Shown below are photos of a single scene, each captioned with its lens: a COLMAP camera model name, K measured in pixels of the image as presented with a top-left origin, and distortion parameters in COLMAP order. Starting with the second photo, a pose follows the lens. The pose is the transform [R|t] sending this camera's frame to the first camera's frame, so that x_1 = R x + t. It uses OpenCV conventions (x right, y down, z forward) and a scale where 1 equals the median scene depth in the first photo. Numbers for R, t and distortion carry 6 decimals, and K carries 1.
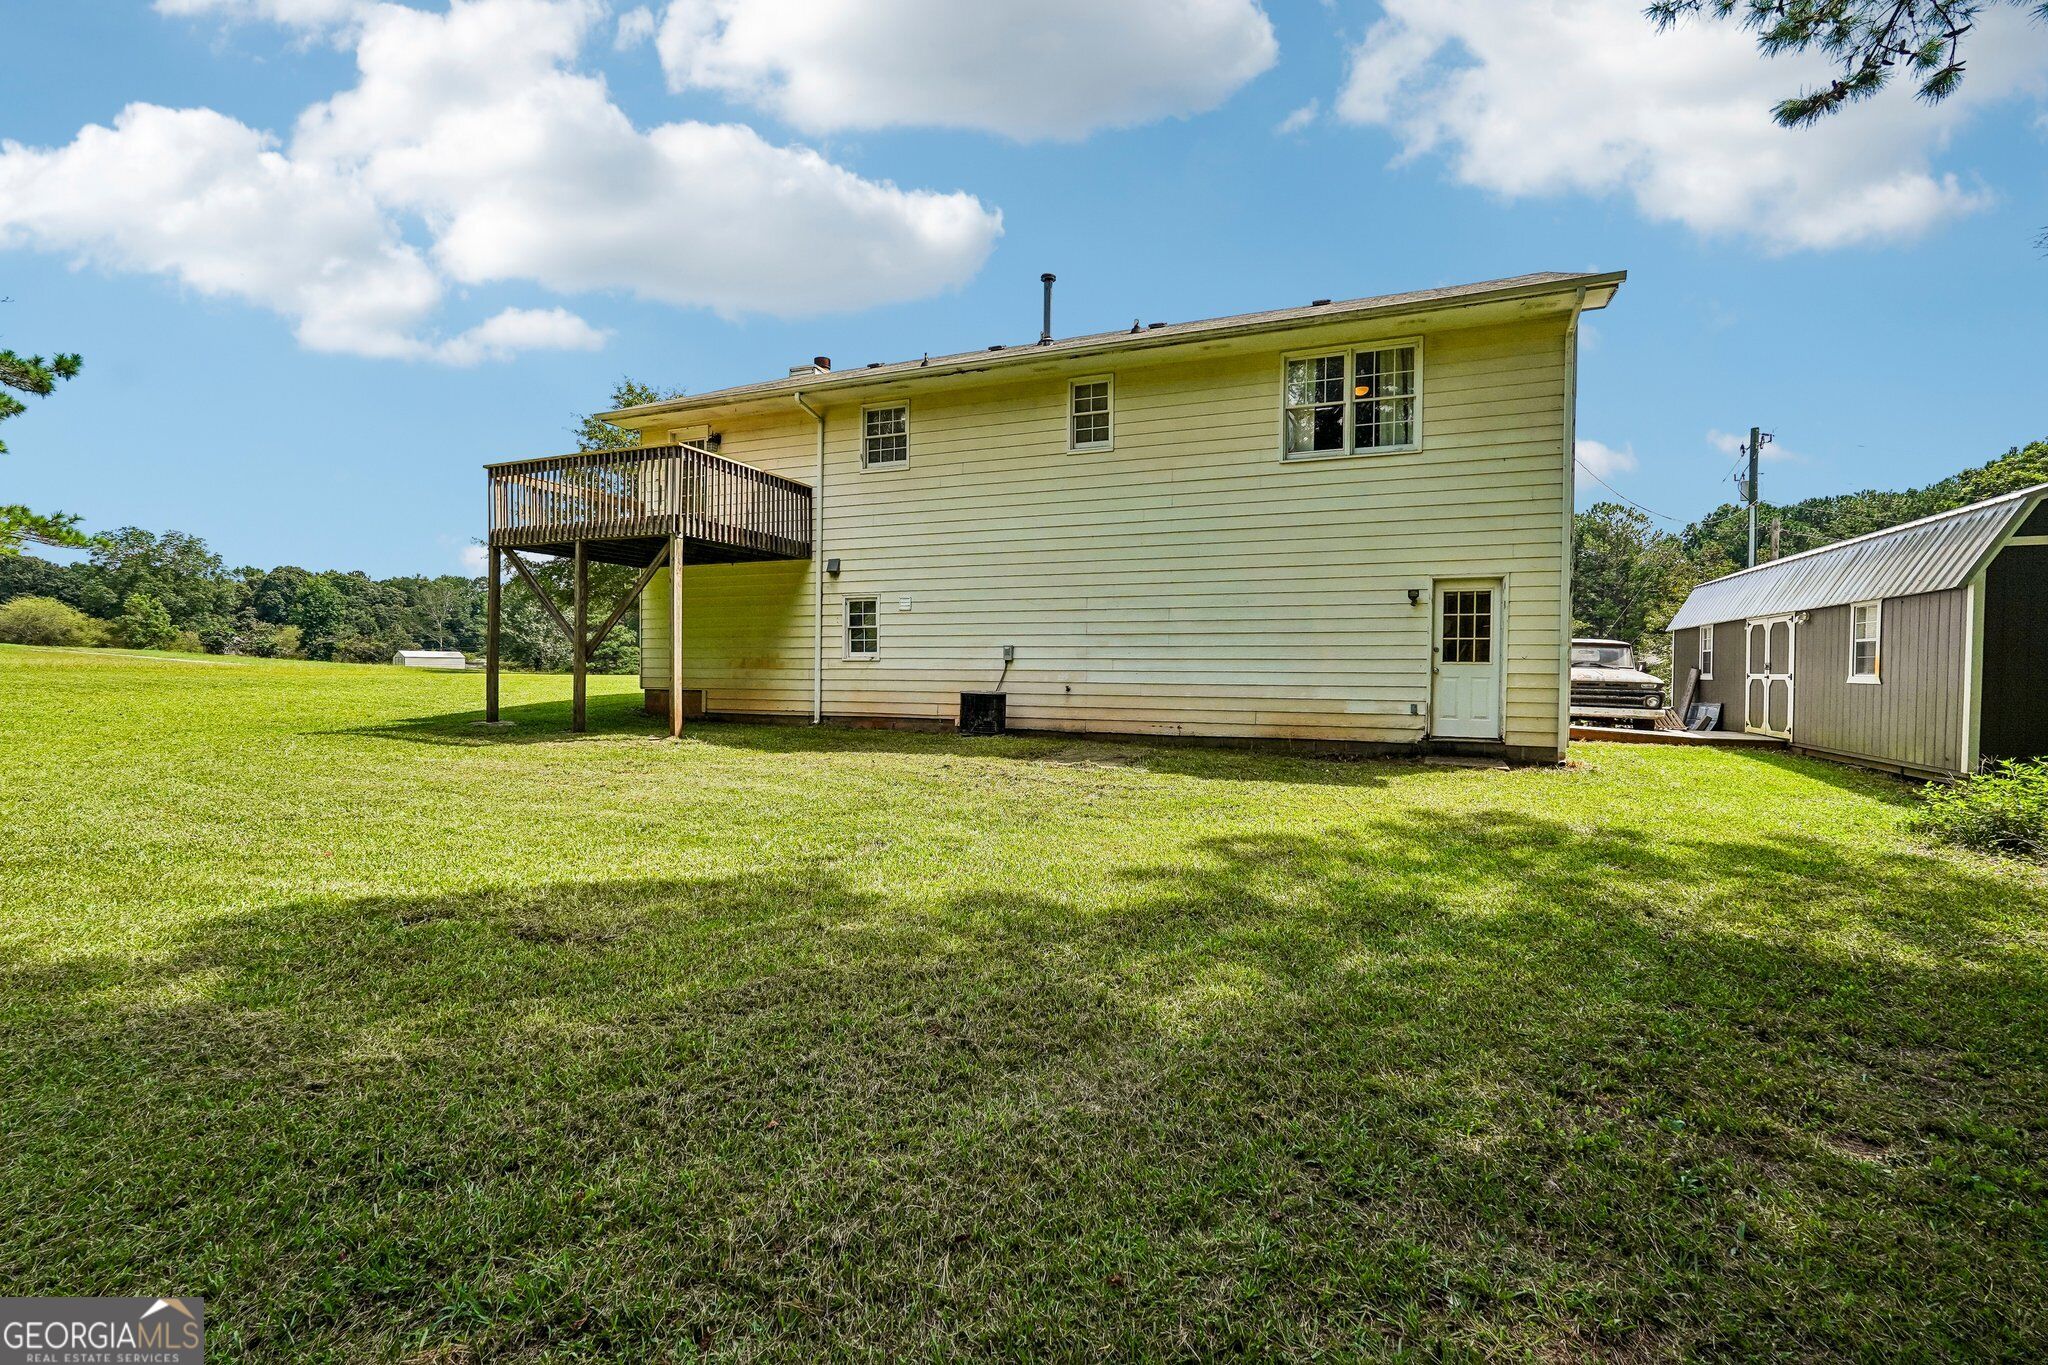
lens RADIAL K [[907.0, 0, 1020.5], [0, 907.0, 679.3], [0, 0, 1]] dist [-0.013414, 0.007894]
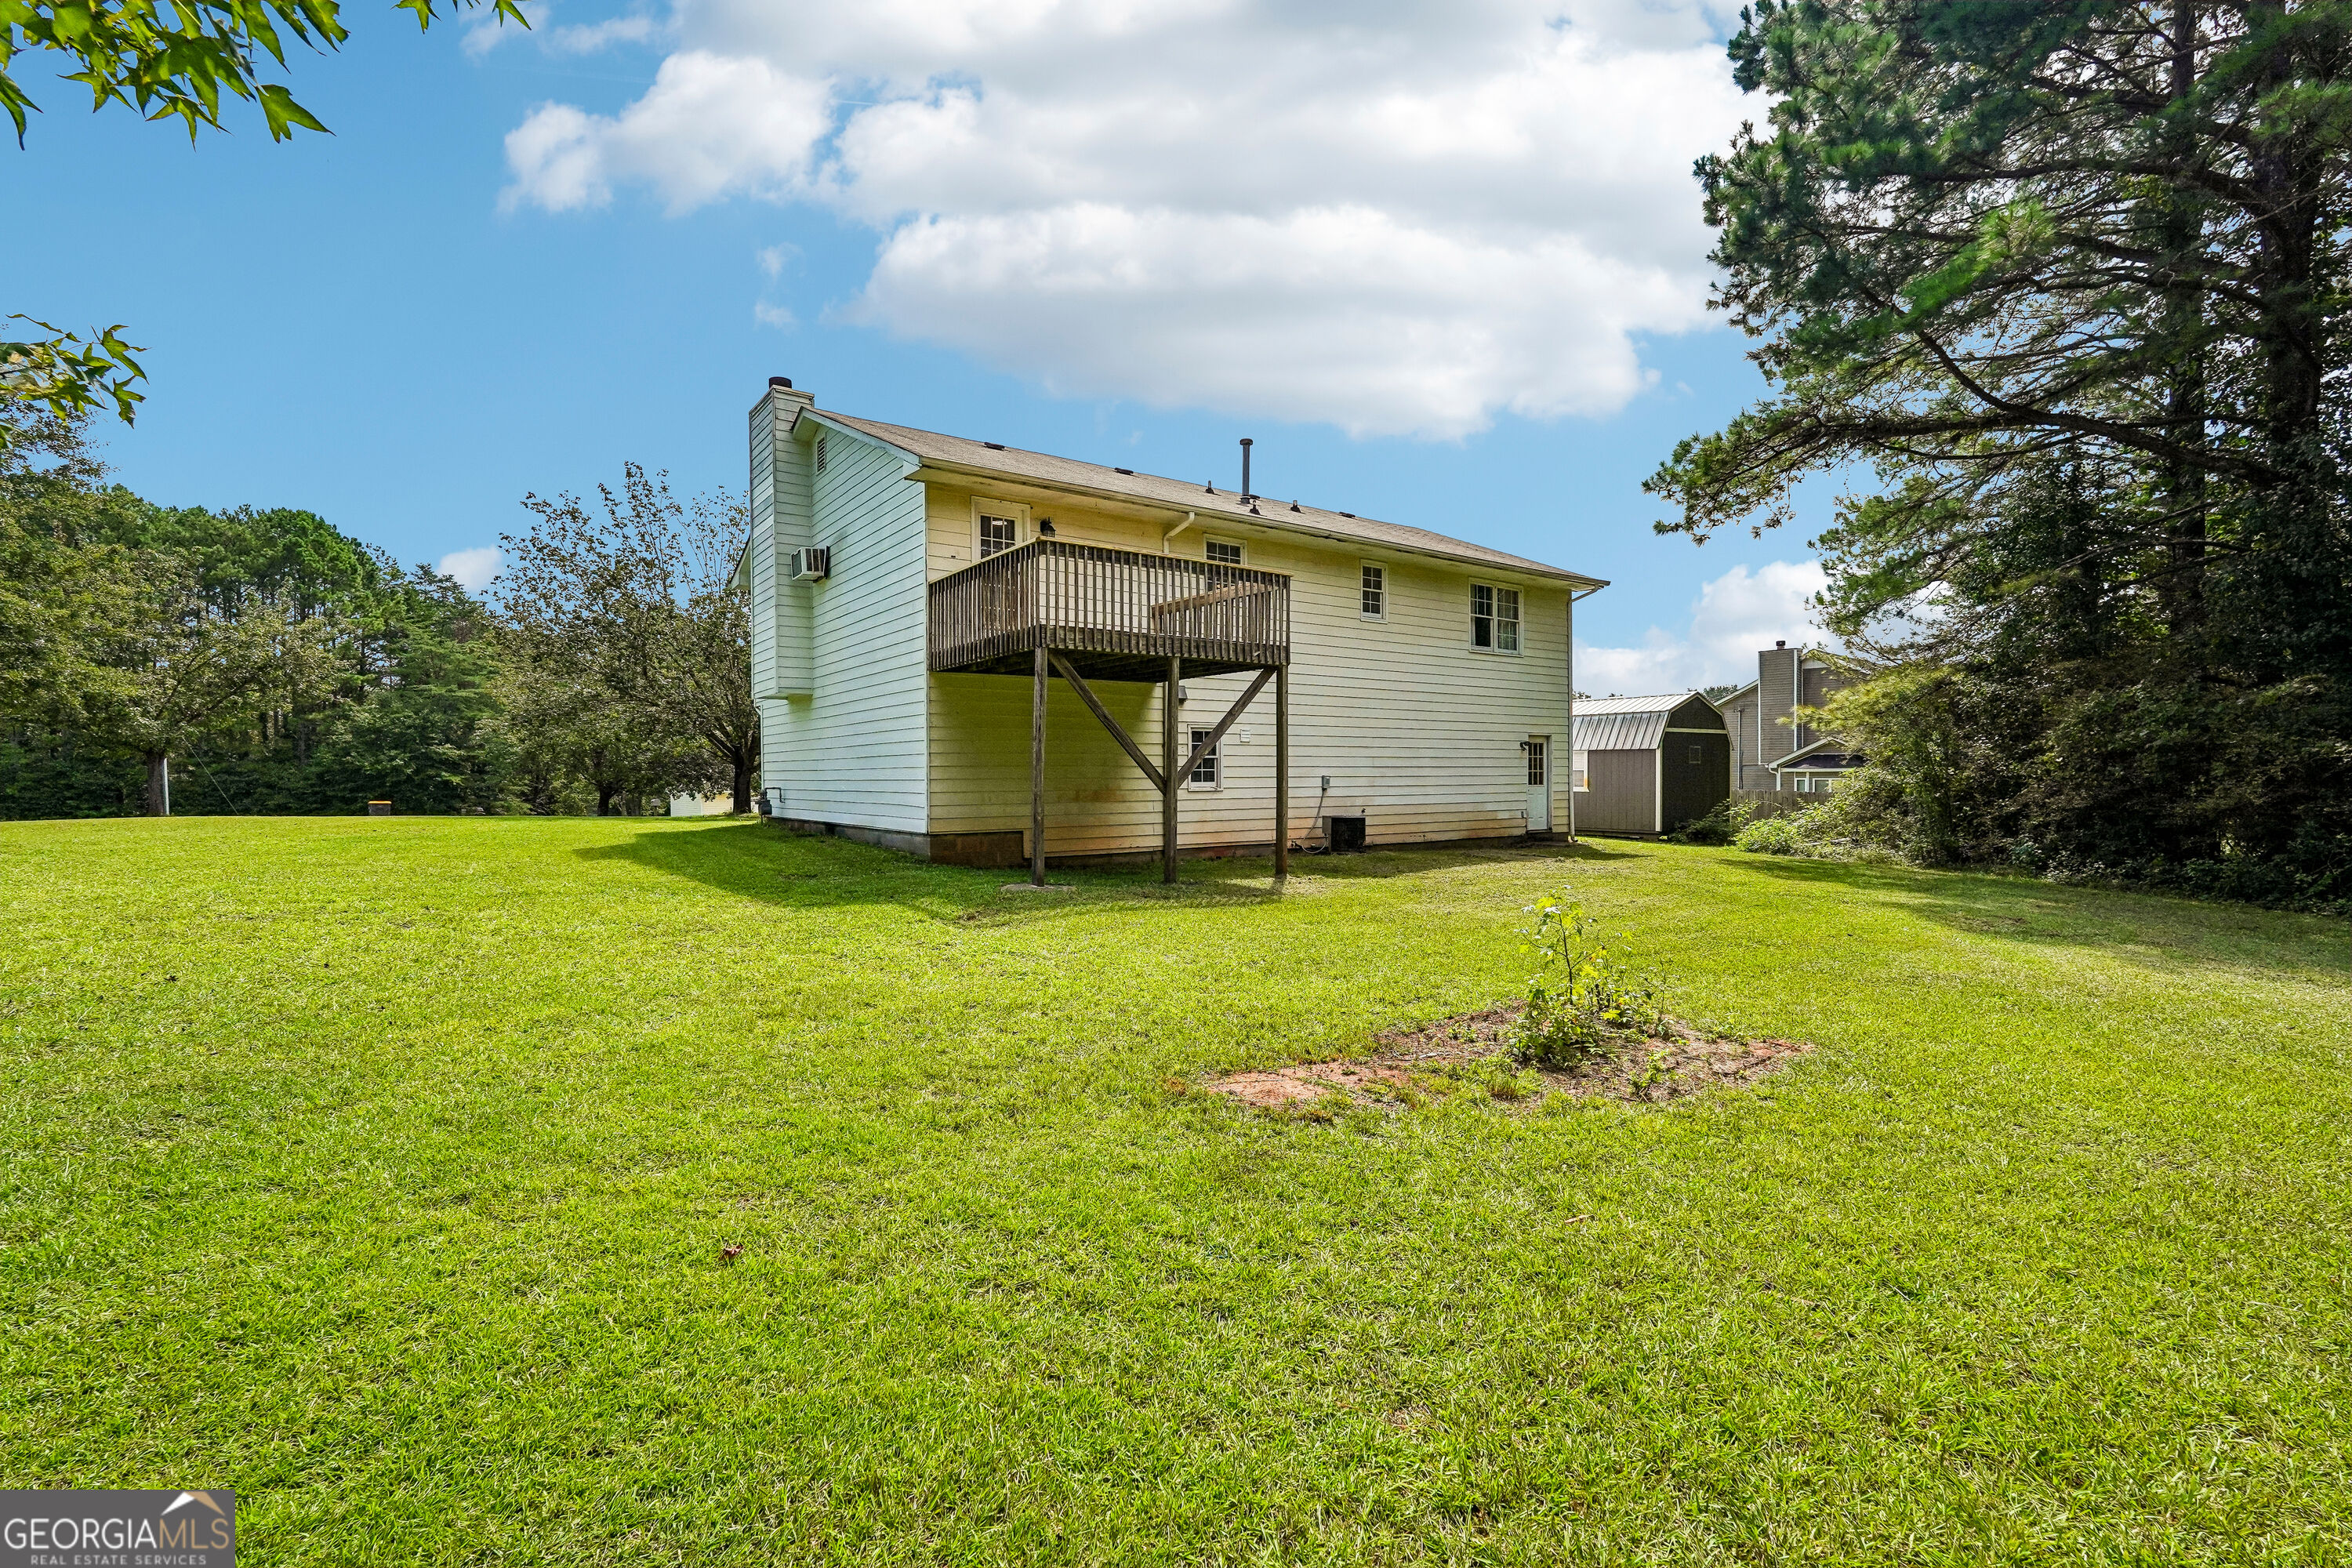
lens RADIAL K [[1041.6, 0, 1173.6], [0, 1041.6, 784.3], [0, 0, 1]] dist [-0.013414, 0.007894]
pose [[0.524688, -0.016743, 0.851130, -1.301113], [0.019089, 0.999787, 0.007900, -0.041817], [-0.851080, 0.012103, 0.524896, 0.481848]]
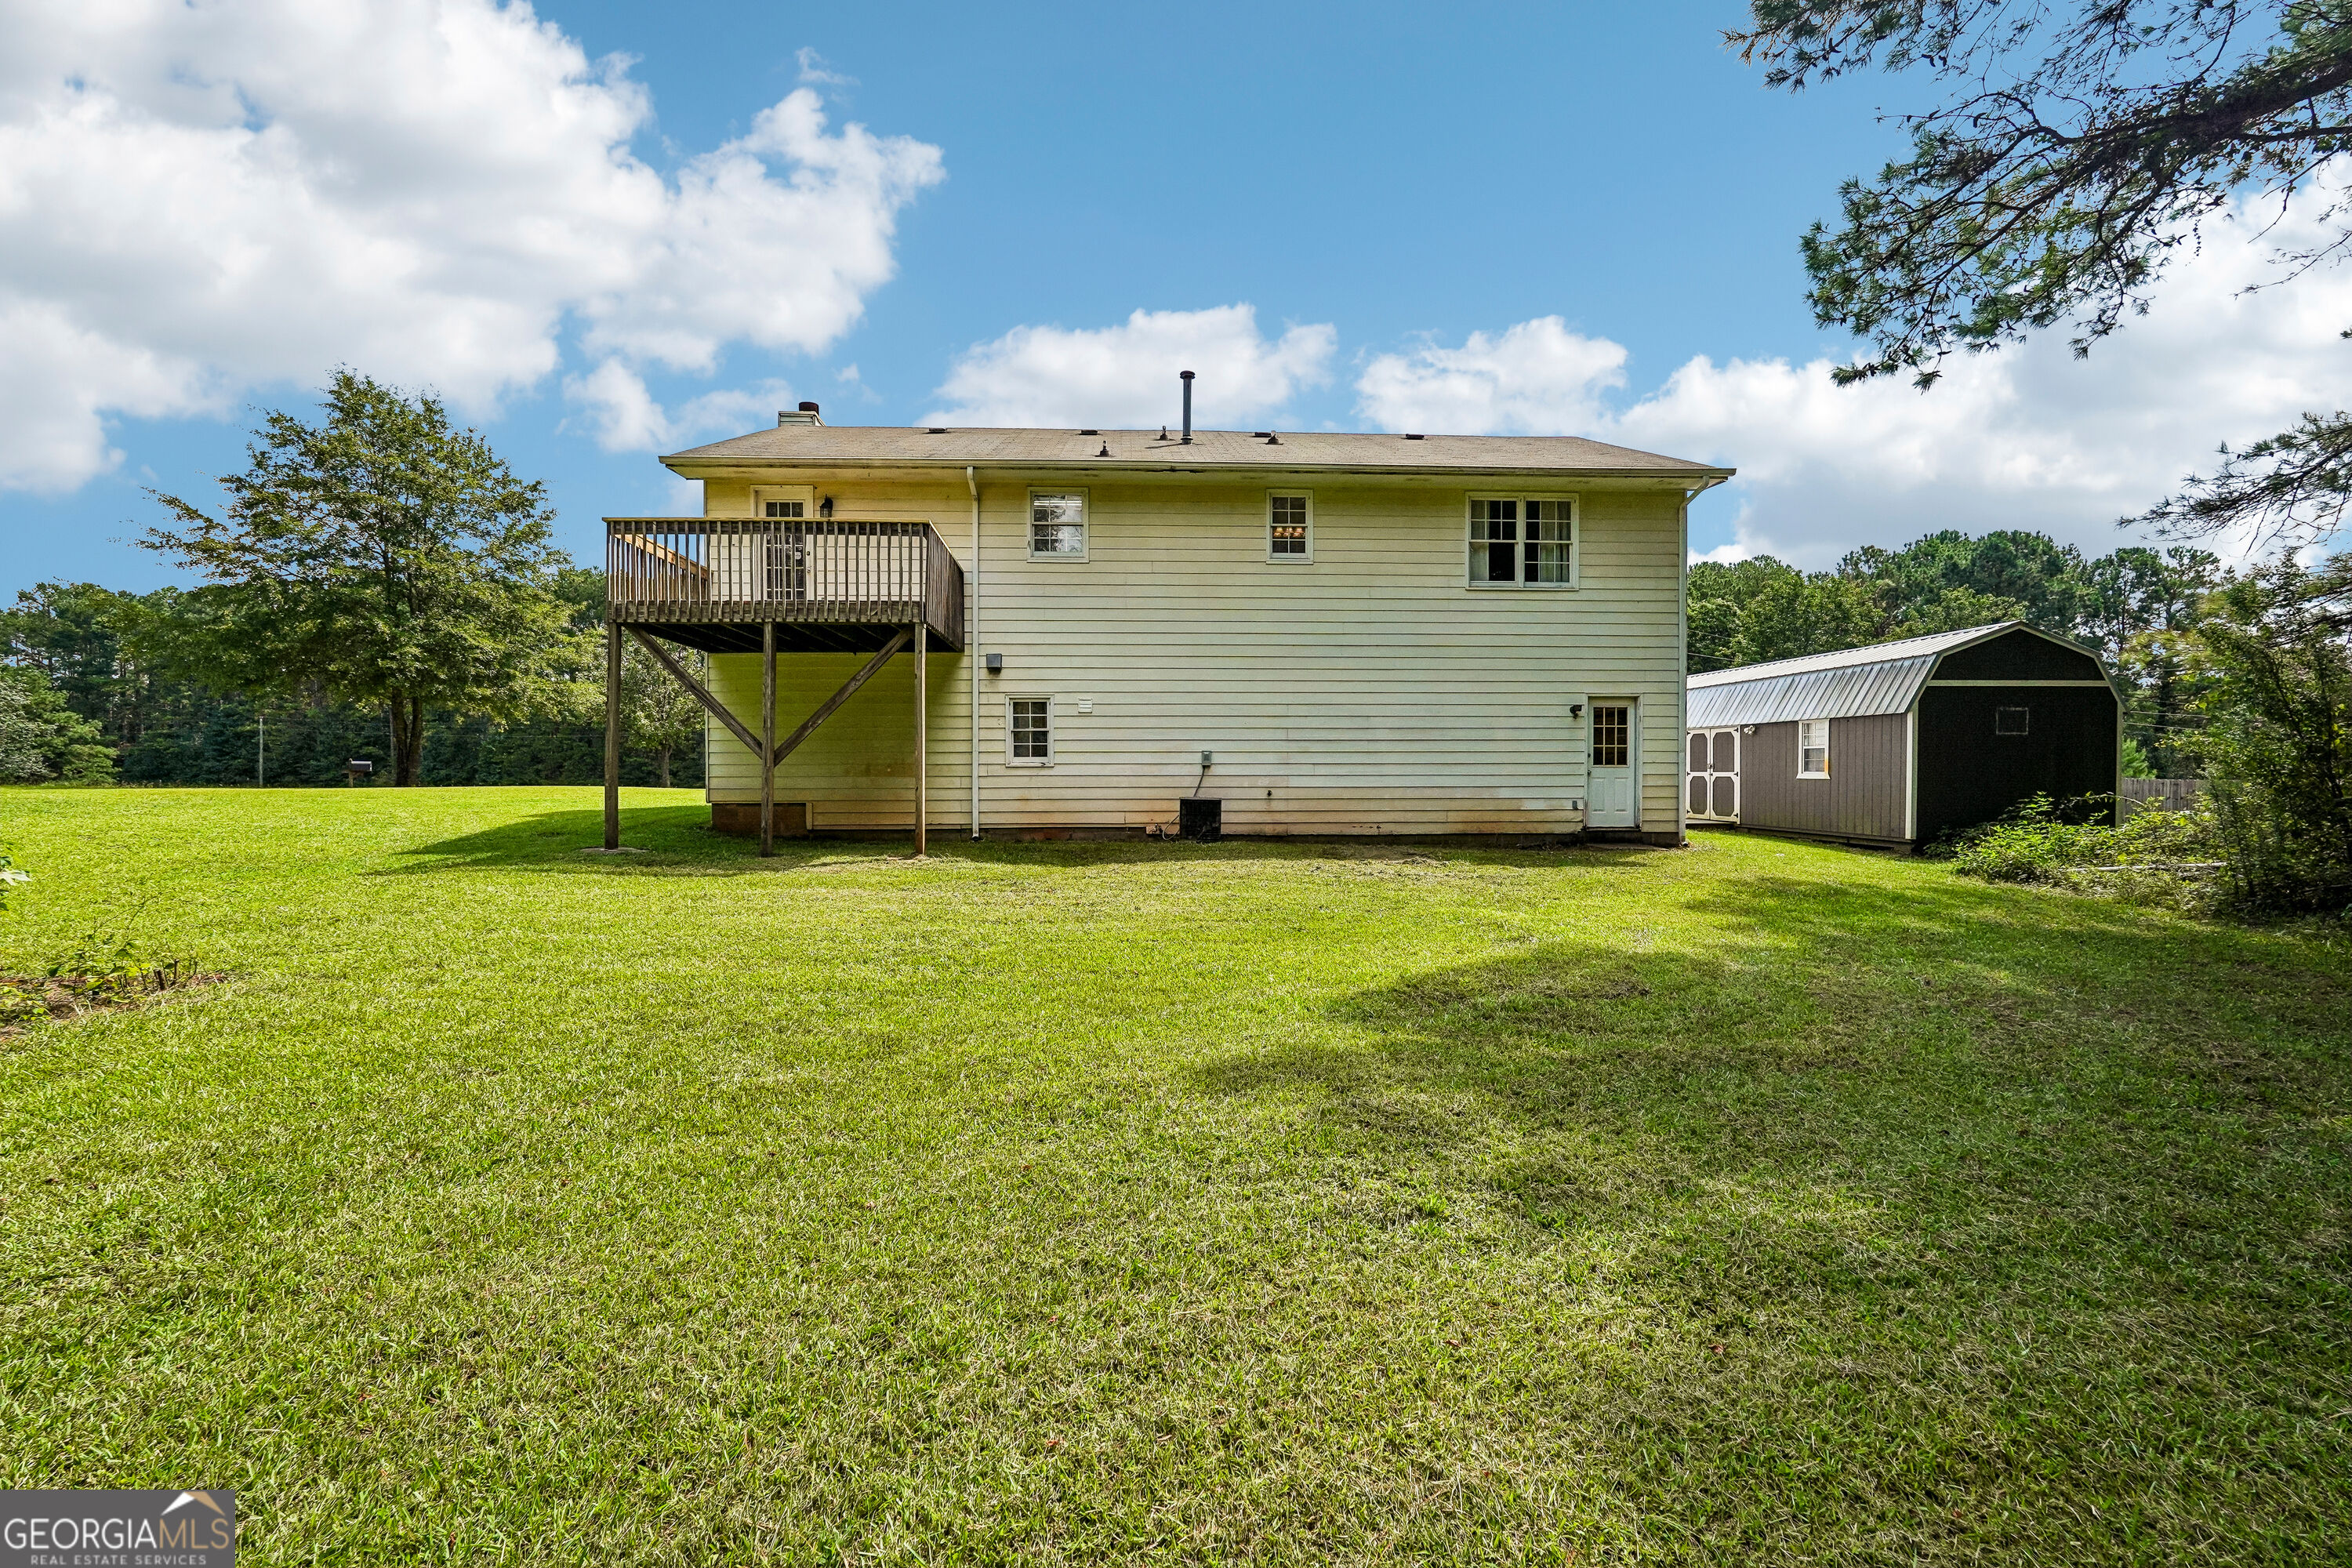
lens RADIAL K [[1041.6, 0, 1169.7], [0, 1041.6, 779.7], [0, 0, 1]] dist [-0.013414, 0.007894]
pose [[0.903891, -0.011746, 0.427601, -0.556201], [0.013040, 0.999915, -0.000097, -0.006046], [-0.427564, 0.005663, 0.903968, -0.011143]]
